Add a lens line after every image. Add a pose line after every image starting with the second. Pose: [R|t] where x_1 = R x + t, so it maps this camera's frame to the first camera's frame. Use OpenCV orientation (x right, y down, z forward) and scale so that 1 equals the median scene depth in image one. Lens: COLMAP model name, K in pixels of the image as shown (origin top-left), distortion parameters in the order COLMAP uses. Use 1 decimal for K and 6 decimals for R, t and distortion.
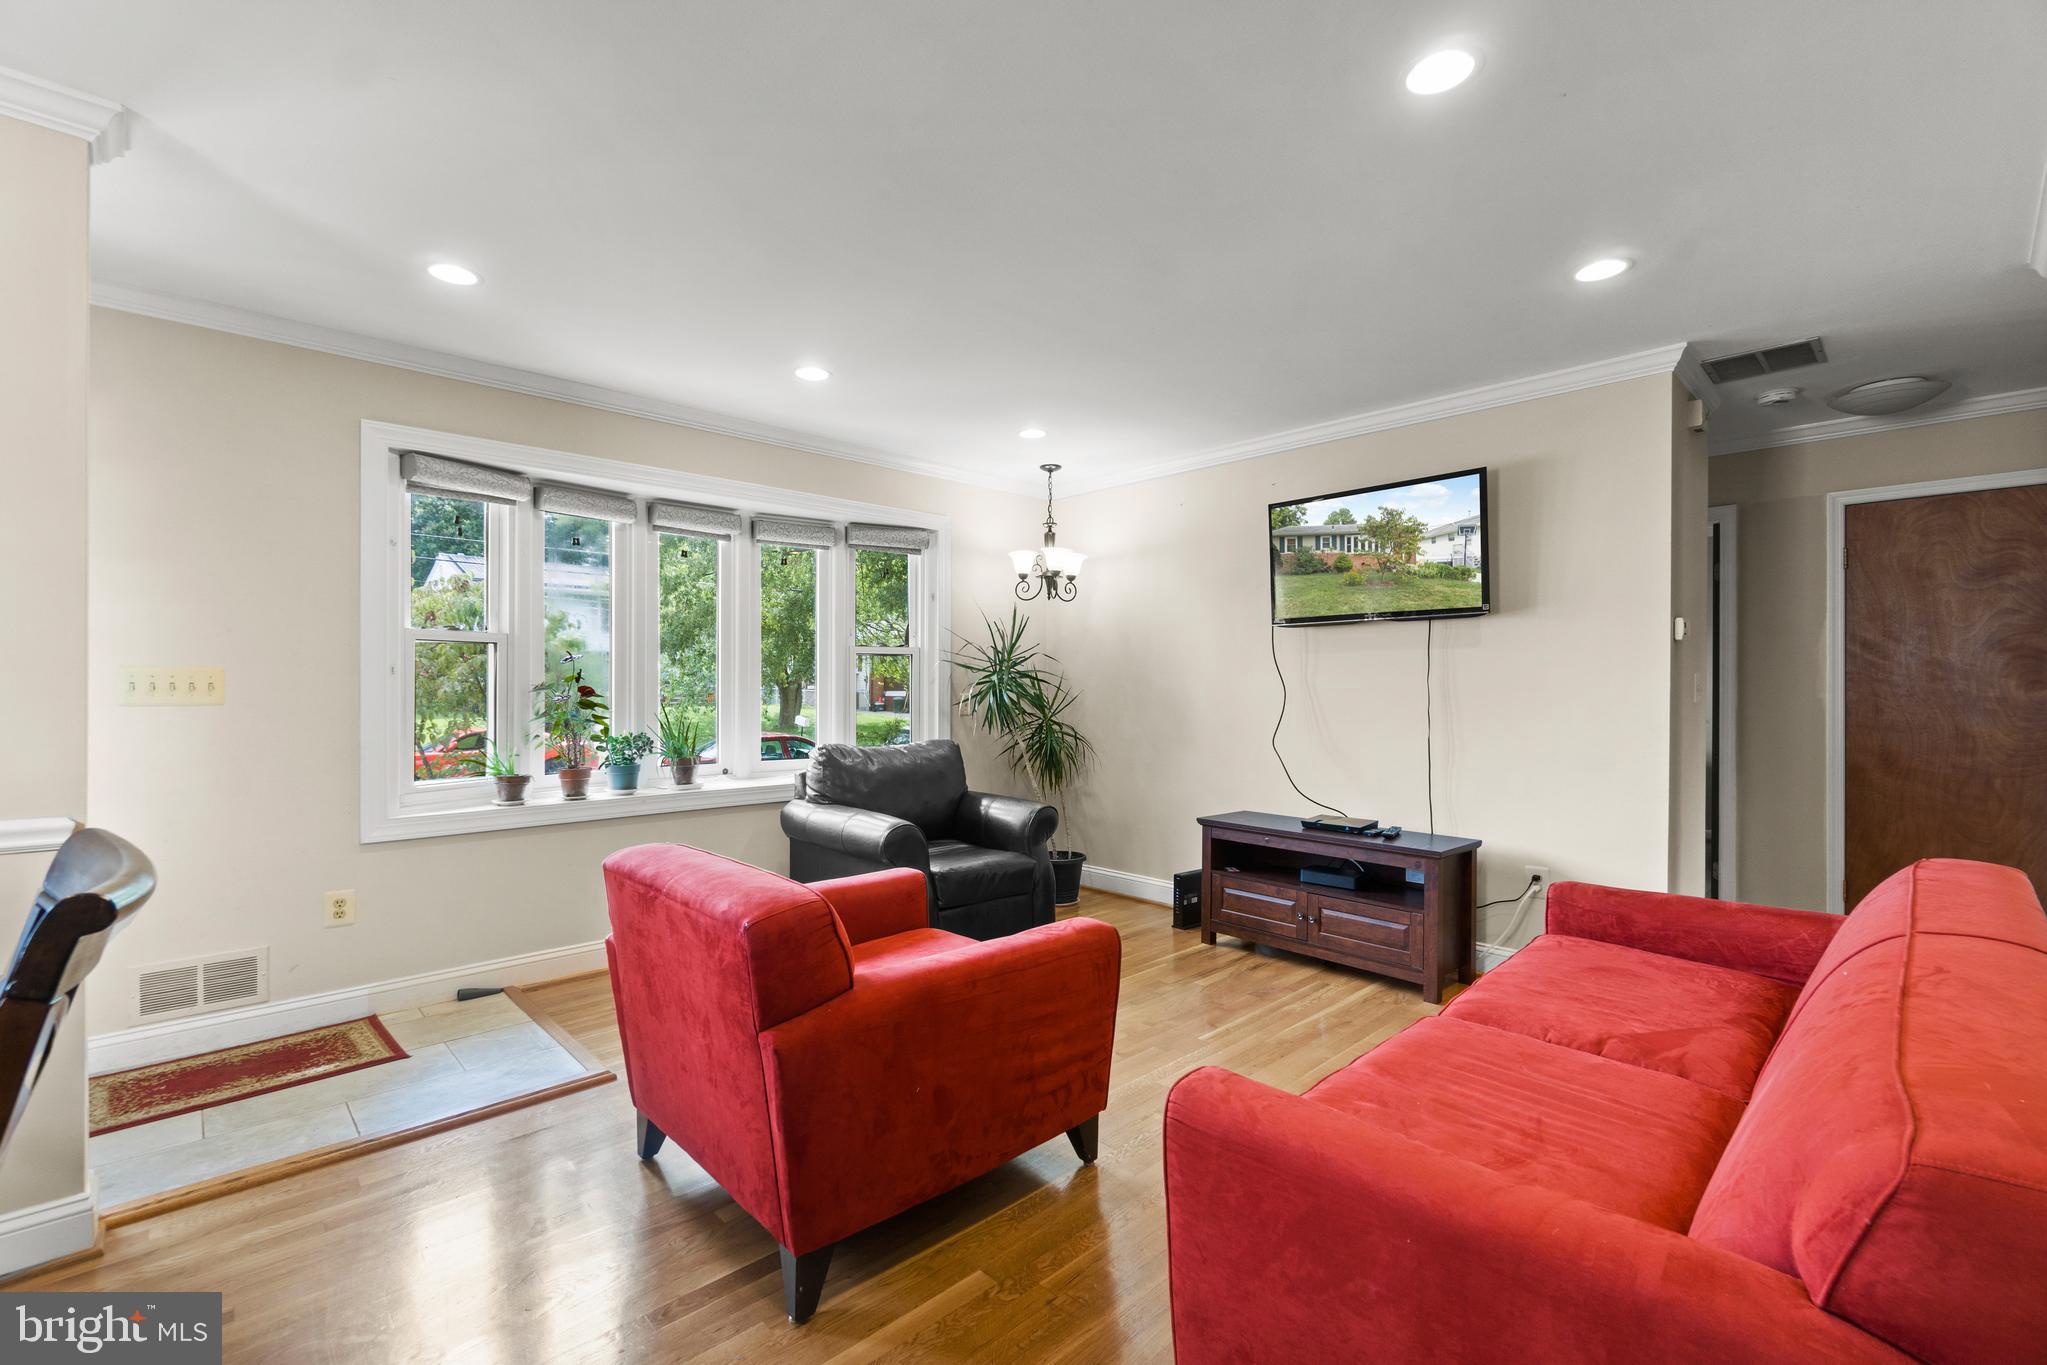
lens RADIAL K [[885.5, 0, 1005.8], [0, 885.5, 684.5], [0, 0, 1]] dist [-0.010899, 0.002072]
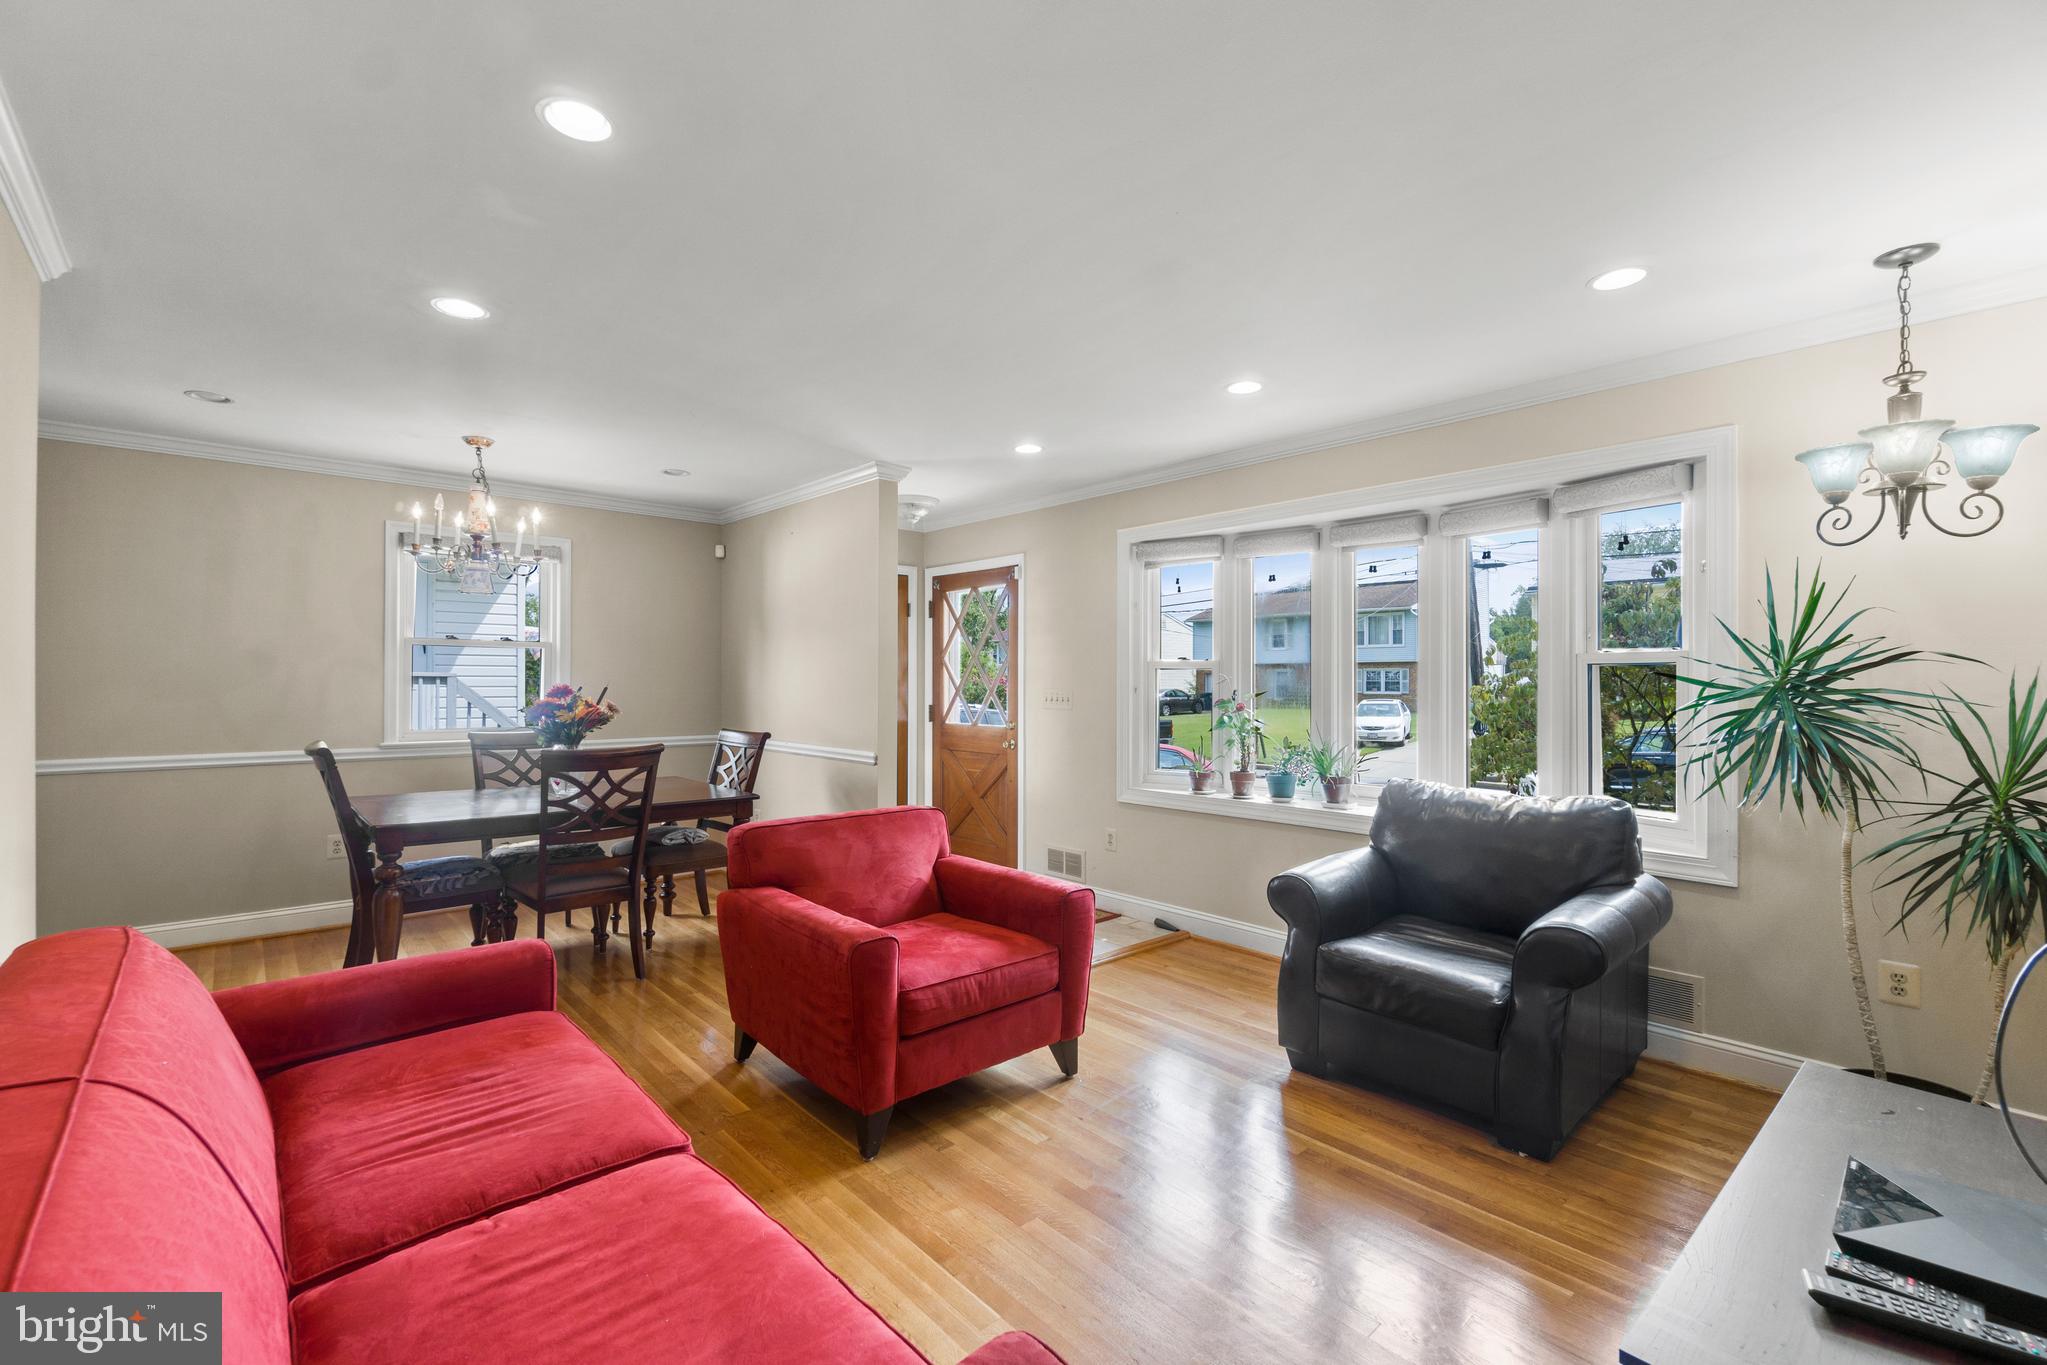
lens RADIAL K [[885.5, 0, 1021.8], [0, 885.5, 674.4], [0, 0, 1]] dist [-0.010899, 0.002072]
pose [[-0.032263, -0.010512, -0.999424, 0.710180], [-0.003429, 0.999940, -0.010407, -0.023405], [0.999474, 0.003092, -0.032297, 0.739680]]
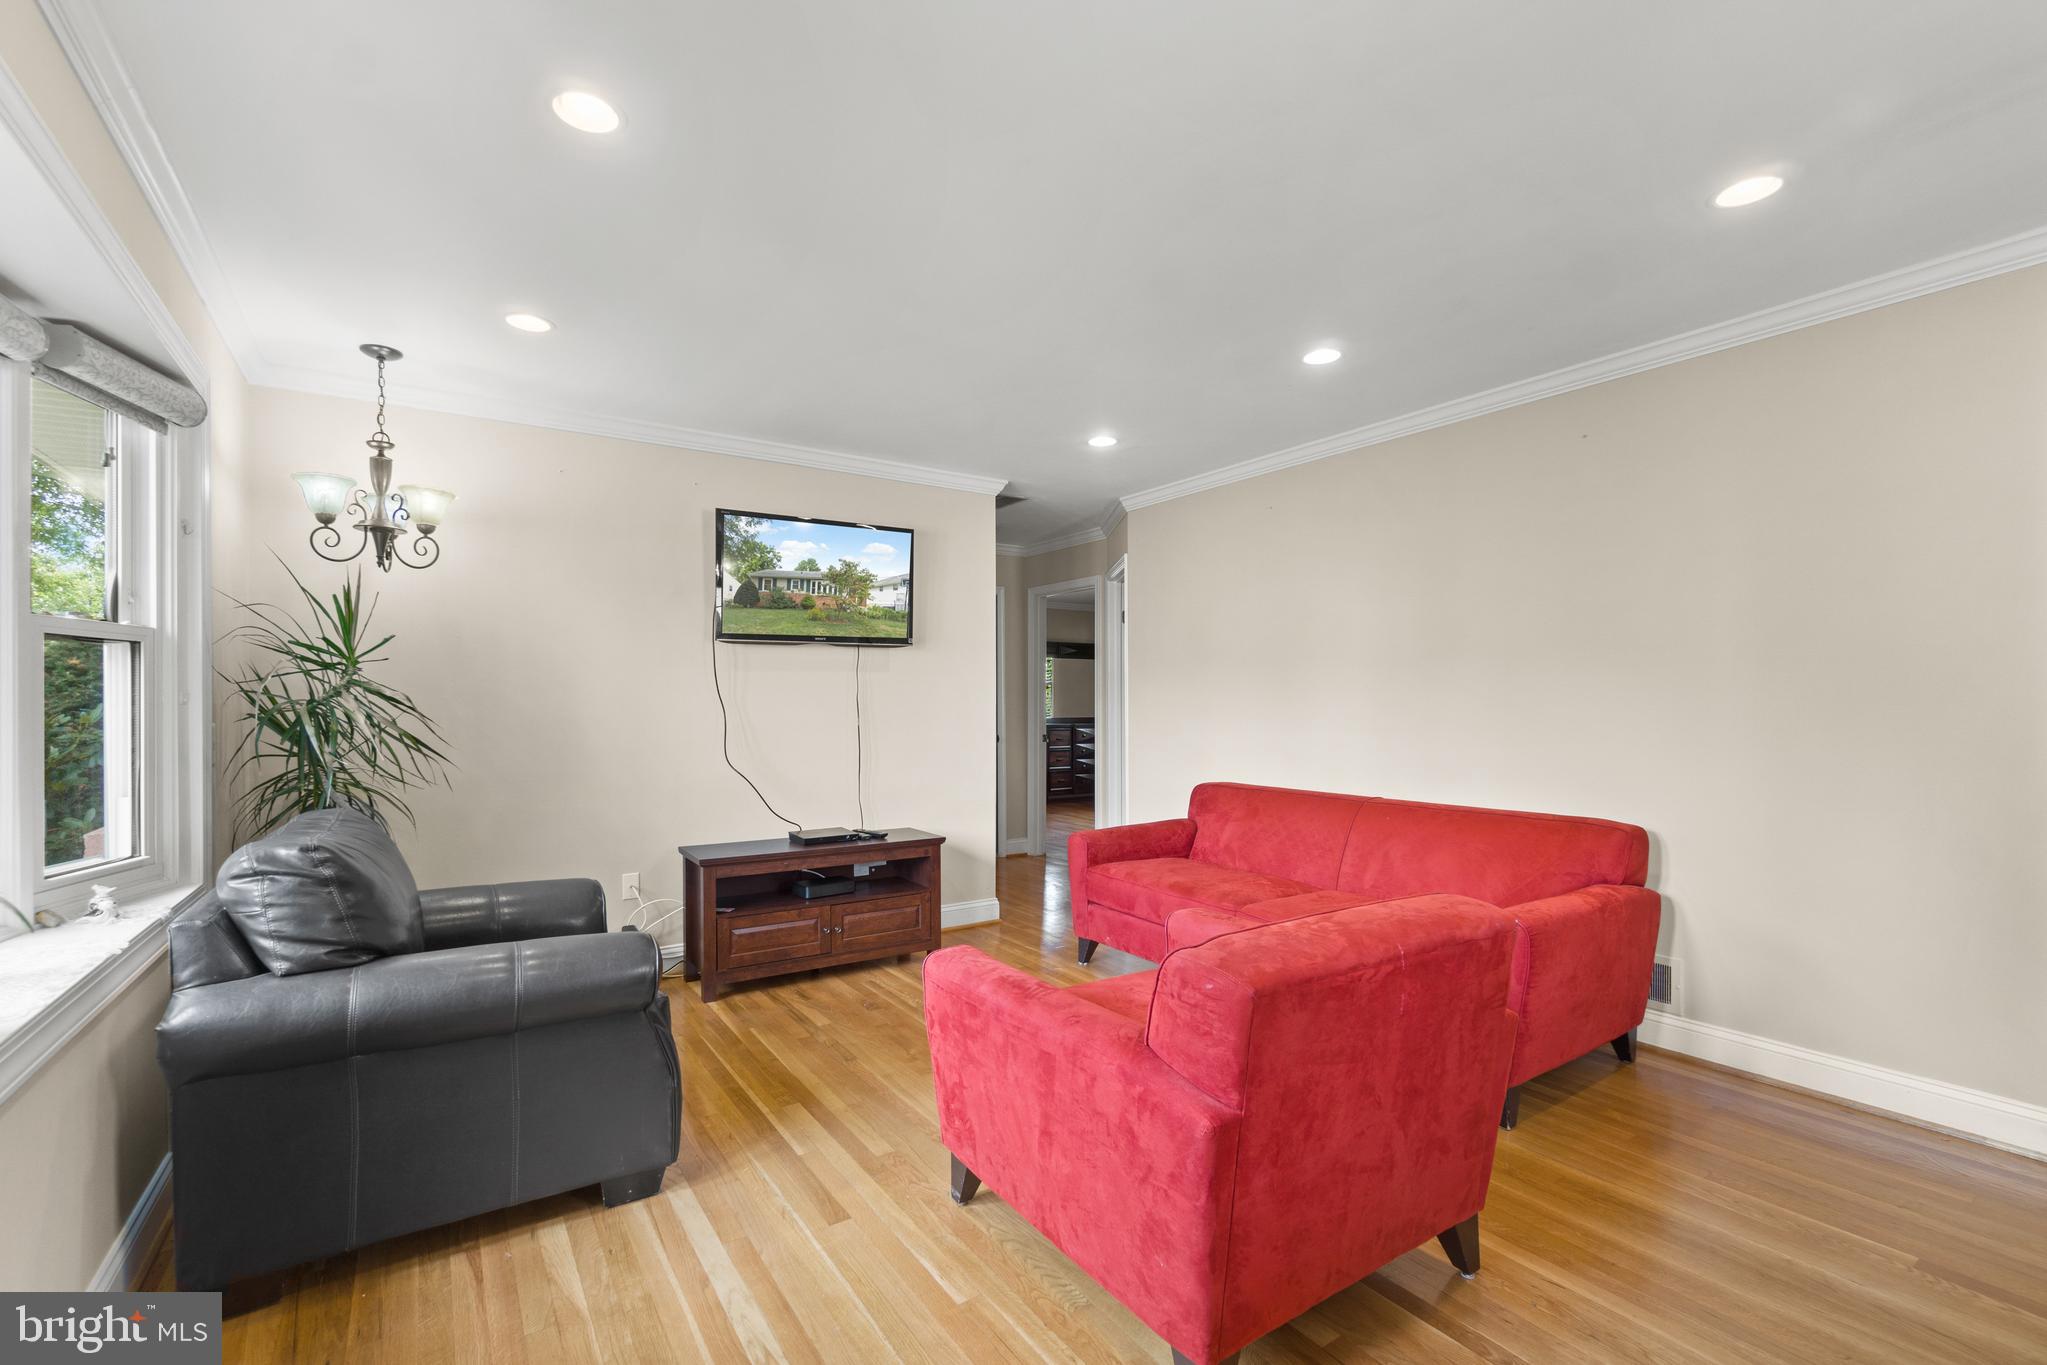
lens RADIAL K [[885.5, 0, 1015.5], [0, 885.5, 700.6], [0, 0, 1]] dist [-0.010899, 0.002072]
pose [[0.164691, -0.000677, 0.986345, -0.648239], [0.003580, 0.999994, 0.000089, -0.002362], [-0.986339, 0.003517, 0.164692, 0.626271]]
